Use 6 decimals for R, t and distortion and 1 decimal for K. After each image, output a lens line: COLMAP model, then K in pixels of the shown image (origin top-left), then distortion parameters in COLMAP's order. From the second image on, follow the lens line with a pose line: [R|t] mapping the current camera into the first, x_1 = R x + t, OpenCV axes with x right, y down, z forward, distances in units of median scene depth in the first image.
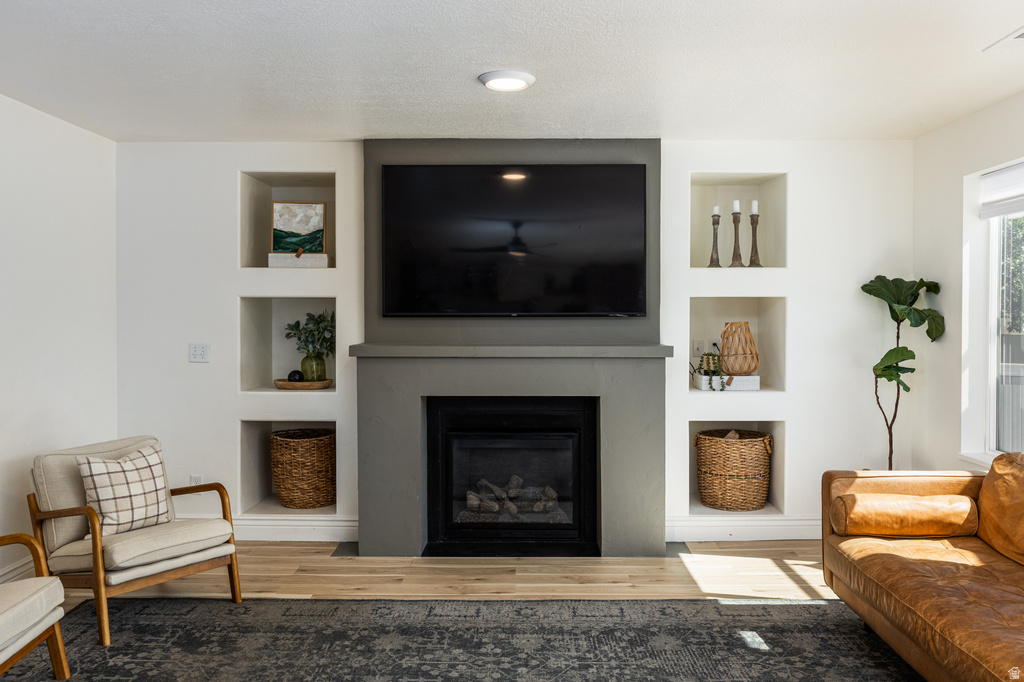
lens RADIAL K [[809.1, 0, 519.3], [0, 809.1, 324.6], [0, 0, 1]] dist [0.002247, -0.001354]
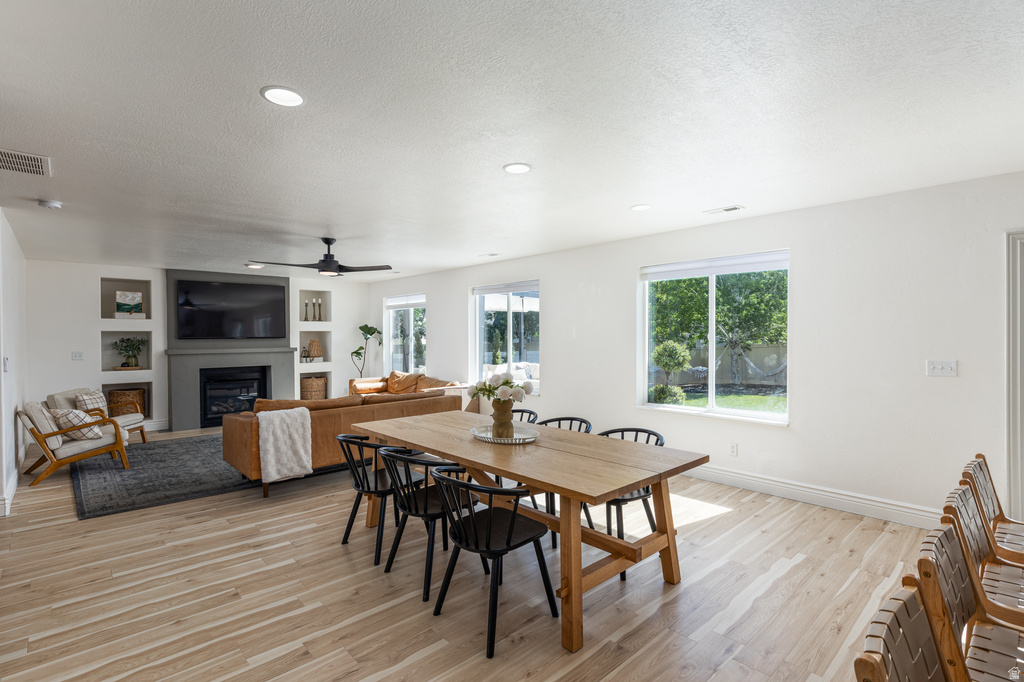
lens RADIAL K [[491.2, 0, 512.0], [0, 491.2, 341.0], [0, 0, 1]] dist [-0.001279, 0.000026]
pose [[0.728346, -0.013313, 0.685081, -0.453888], [0.014681, 0.999885, 0.003823, 0.006277], [-0.685053, 0.007273, 0.728457, -0.839696]]
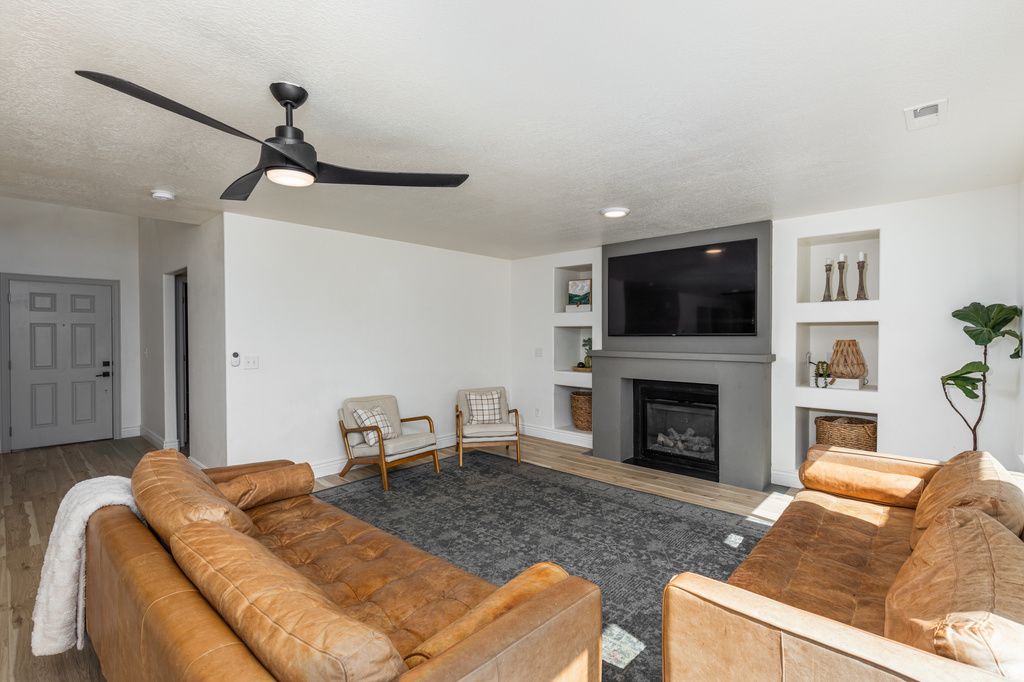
lens RADIAL K [[461.8, 0, 515.4], [0, 461.8, 339.9], [0, 0, 1]] dist [0.008834, -0.000793]
pose [[0.745918, 0.006956, -0.666001, 0.392452], [-0.005983, 0.999975, 0.003743, -0.002890], [0.666010, 0.001193, 0.745941, 0.024613]]
